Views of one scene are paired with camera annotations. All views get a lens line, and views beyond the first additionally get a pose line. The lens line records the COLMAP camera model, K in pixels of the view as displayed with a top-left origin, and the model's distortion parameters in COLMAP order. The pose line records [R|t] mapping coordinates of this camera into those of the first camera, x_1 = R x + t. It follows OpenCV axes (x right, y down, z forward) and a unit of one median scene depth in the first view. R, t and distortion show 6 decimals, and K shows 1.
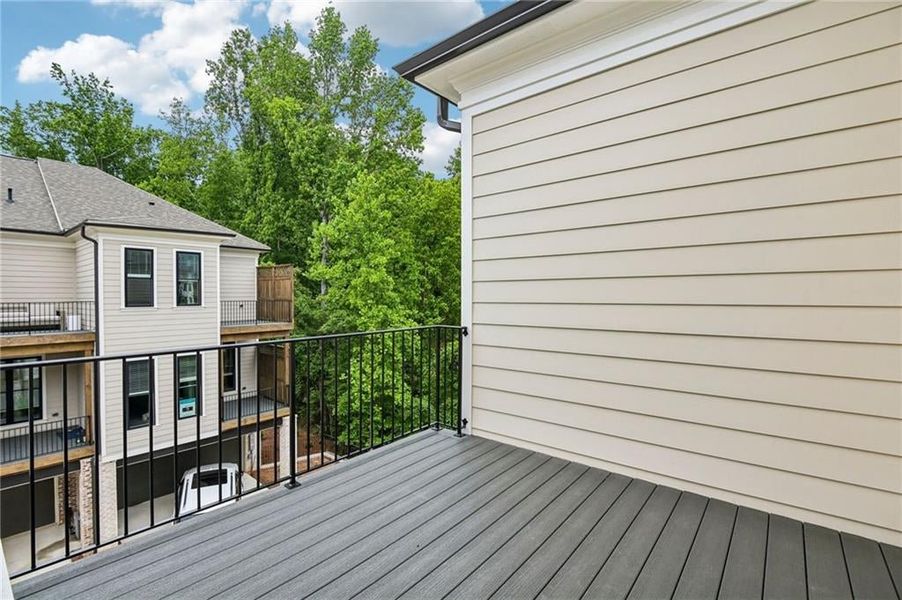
lens RADIAL K [[414.2, 0, 451.0], [0, 414.2, 300.0], [0, 0, 1]] dist [-0.000695, -0.008035]
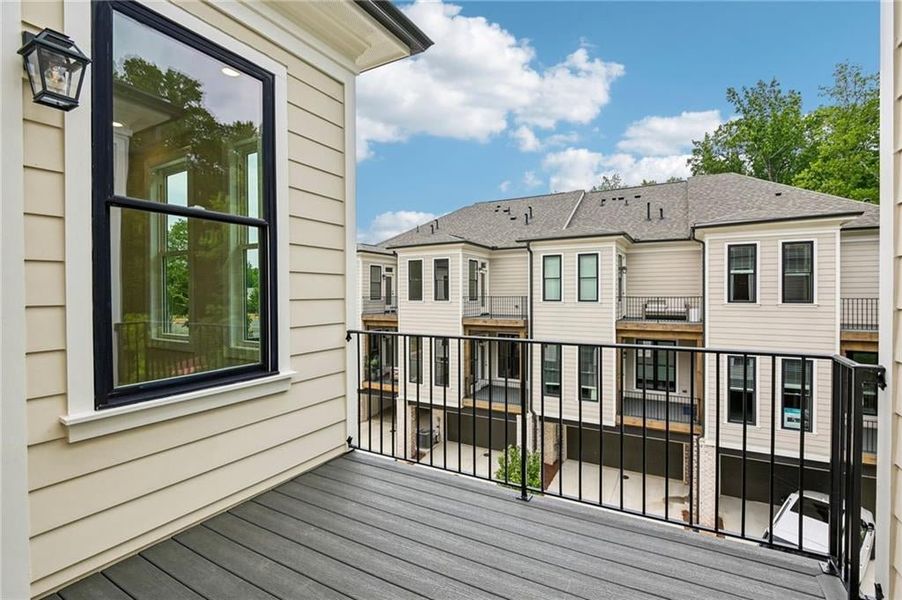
lens RADIAL K [[414.4, 0, 456.4], [0, 414.4, 296.5], [0, 0, 1]] dist [-0.008162, -0.000370]
pose [[0.184800, 0.011597, -0.982708, 0.074065], [-0.008980, 0.999909, 0.010112, -0.001581], [0.982735, 0.006956, 0.184887, 0.102439]]
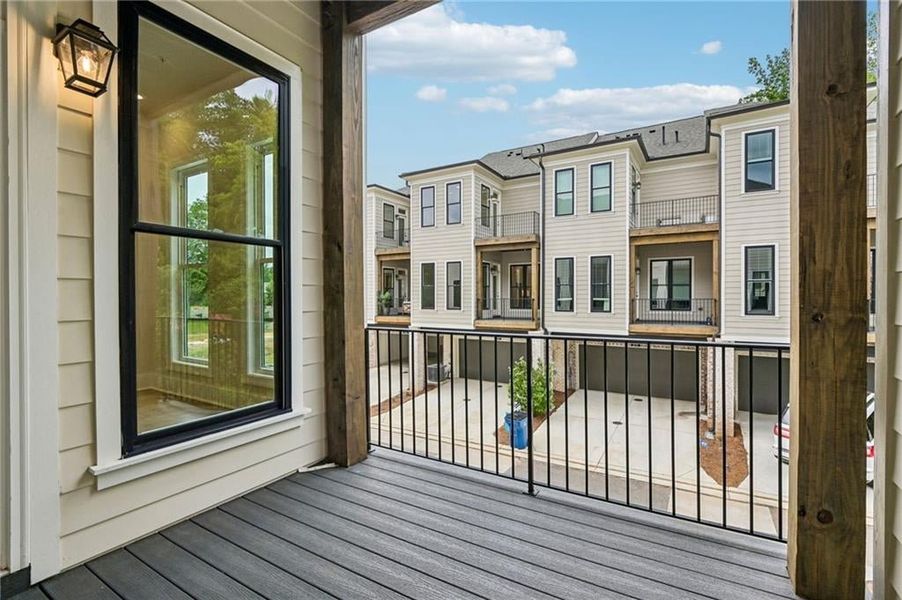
lens RADIAL K [[414.2, 0, 451.0], [0, 414.2, 300.0], [0, 0, 1]] dist [-0.000695, -0.008035]
pose [[0.143254, 0.010034, -0.989635, 0.084534], [-0.014491, 0.999863, 0.008040, 0.207382], [0.989580, 0.013189, 0.143380, 0.103545]]
